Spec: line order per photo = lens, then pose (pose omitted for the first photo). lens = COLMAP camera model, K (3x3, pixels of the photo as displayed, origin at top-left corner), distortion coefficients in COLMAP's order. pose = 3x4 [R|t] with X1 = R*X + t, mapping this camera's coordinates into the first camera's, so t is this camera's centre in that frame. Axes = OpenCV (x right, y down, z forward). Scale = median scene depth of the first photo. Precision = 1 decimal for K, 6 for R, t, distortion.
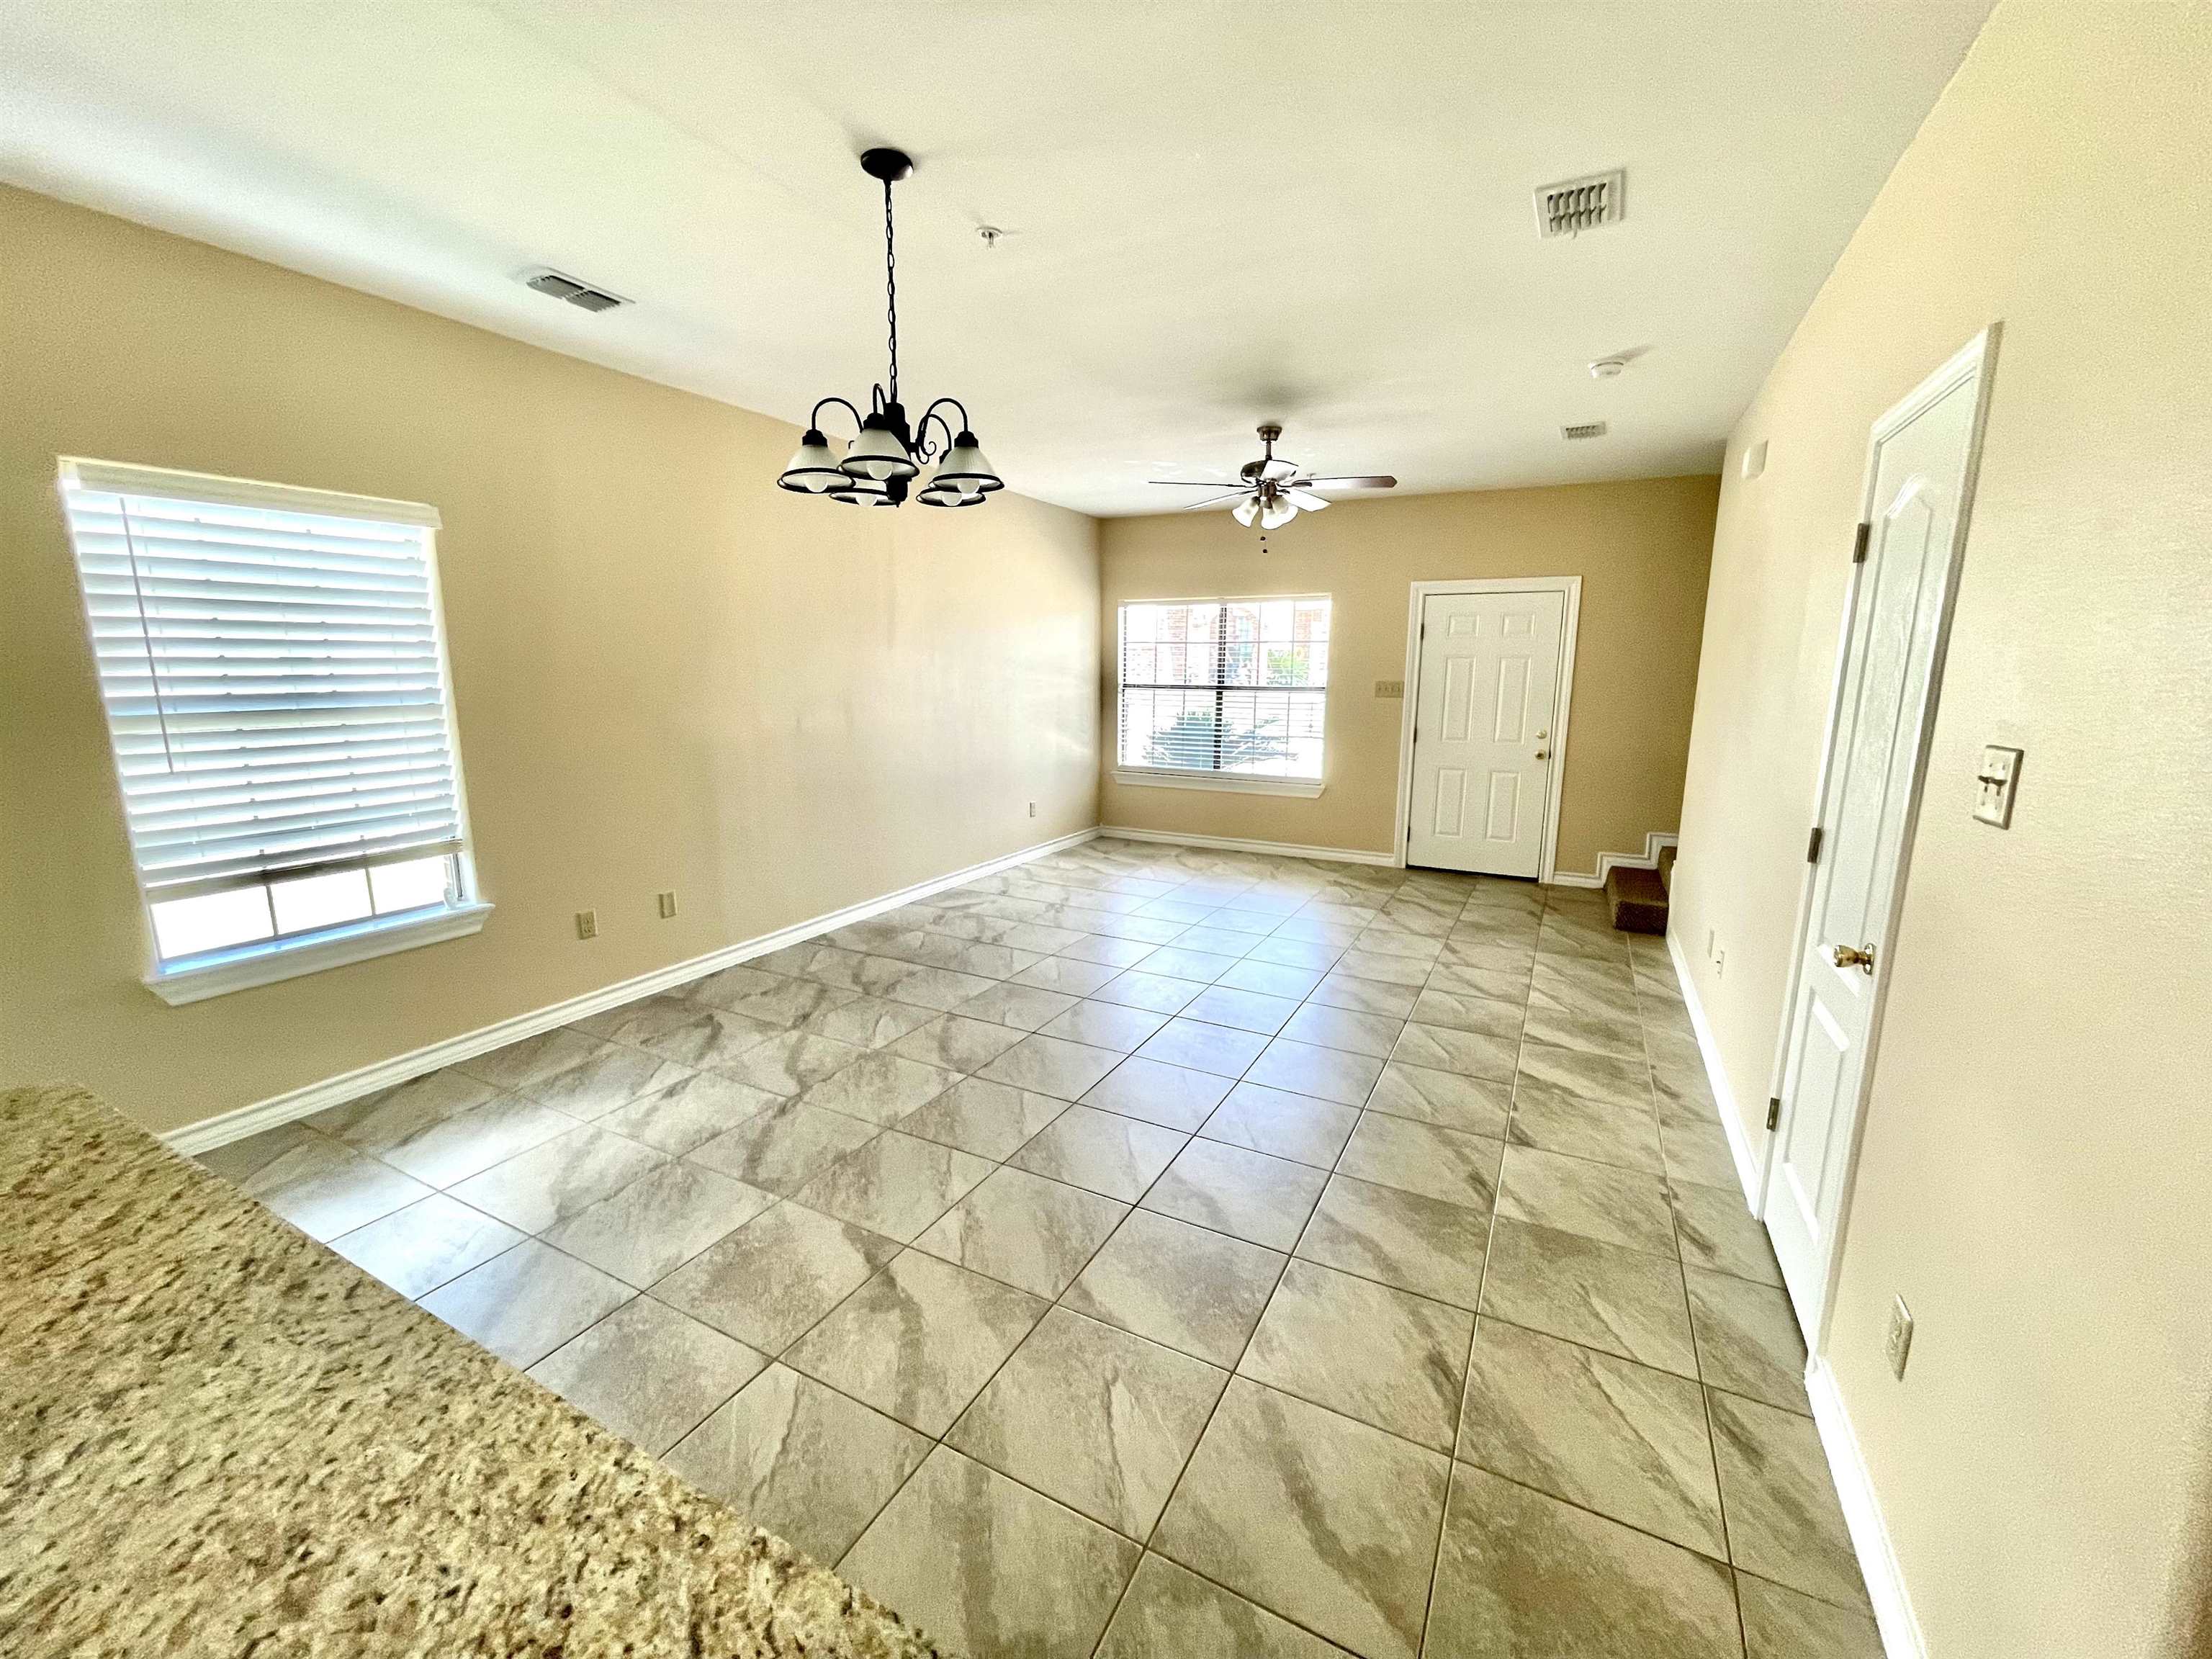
lens RADIAL K [[903.6, 0, 1097.3], [0, 903.6, 829.9], [0, 0, 1]] dist [0.013498, -0.009106]
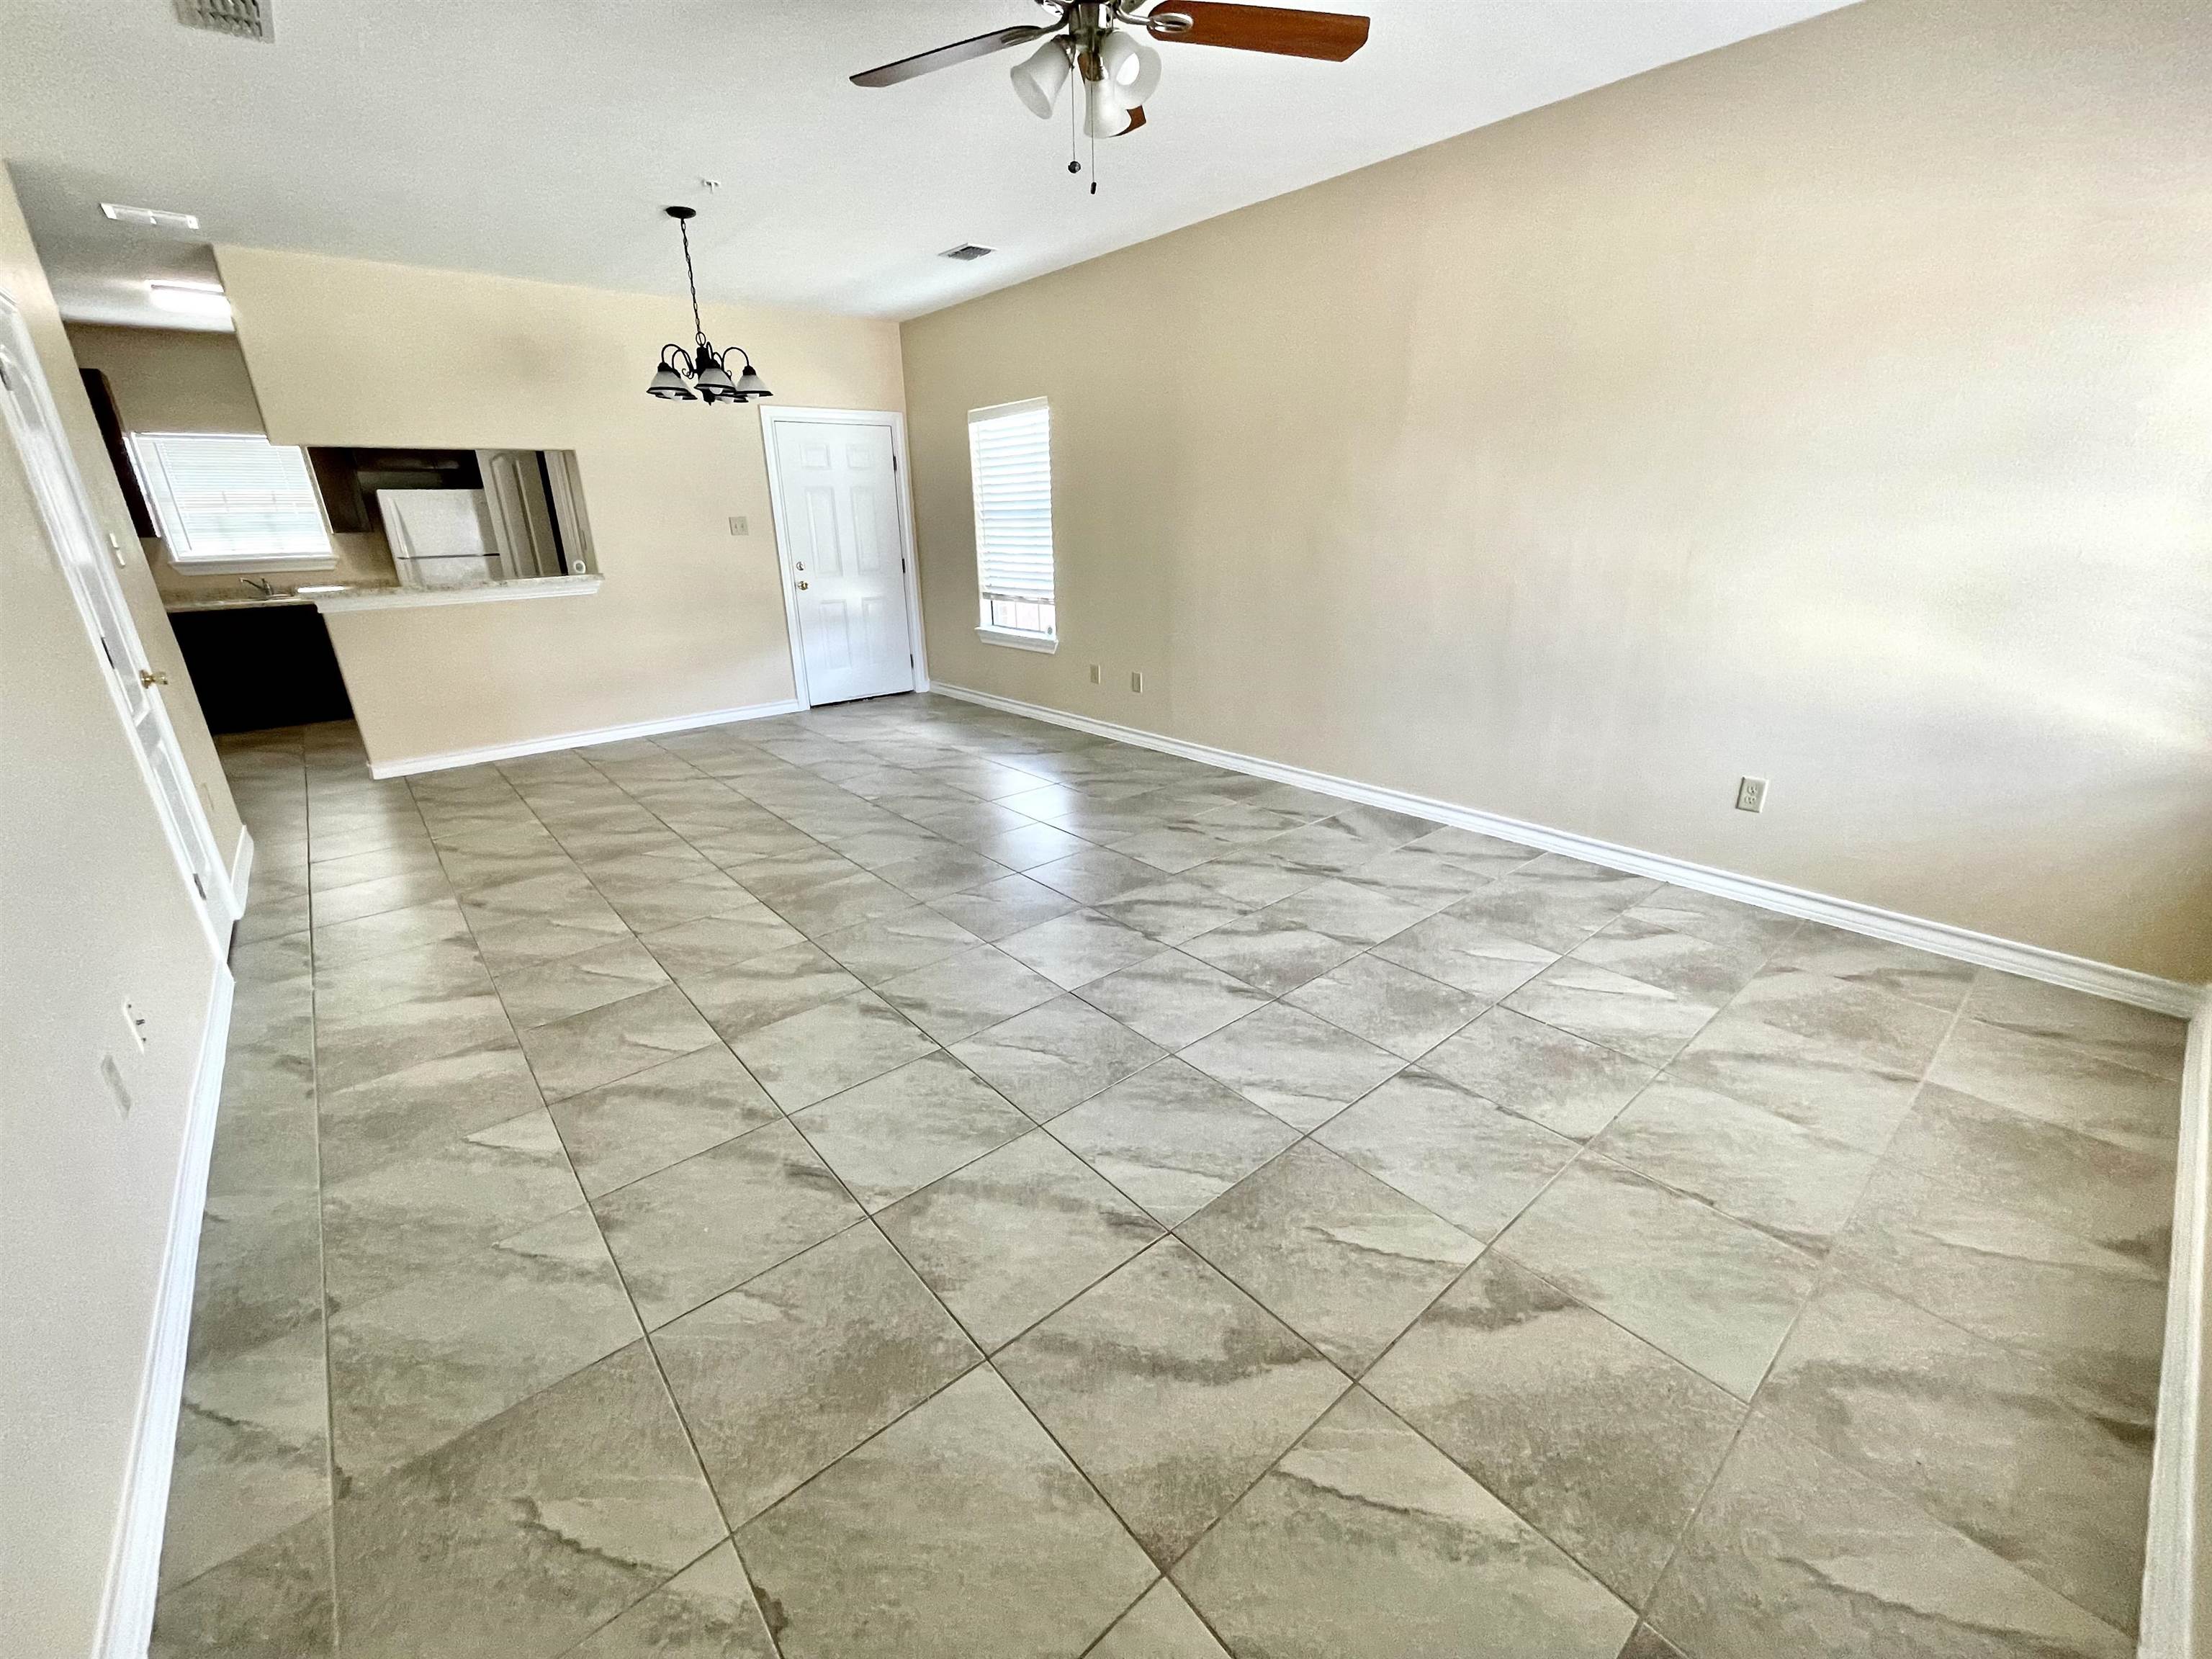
lens RADIAL K [[895.6, 0, 1074.1], [0, 895.6, 818.1], [0, 0, 1]] dist [0.014213, -0.000055]
pose [[-0.386098, 0.304946, -0.870595, 0.770350], [-0.145713, 0.911768, 0.383989, -0.229041], [0.910877, 0.275114, -0.307597, 1.401796]]
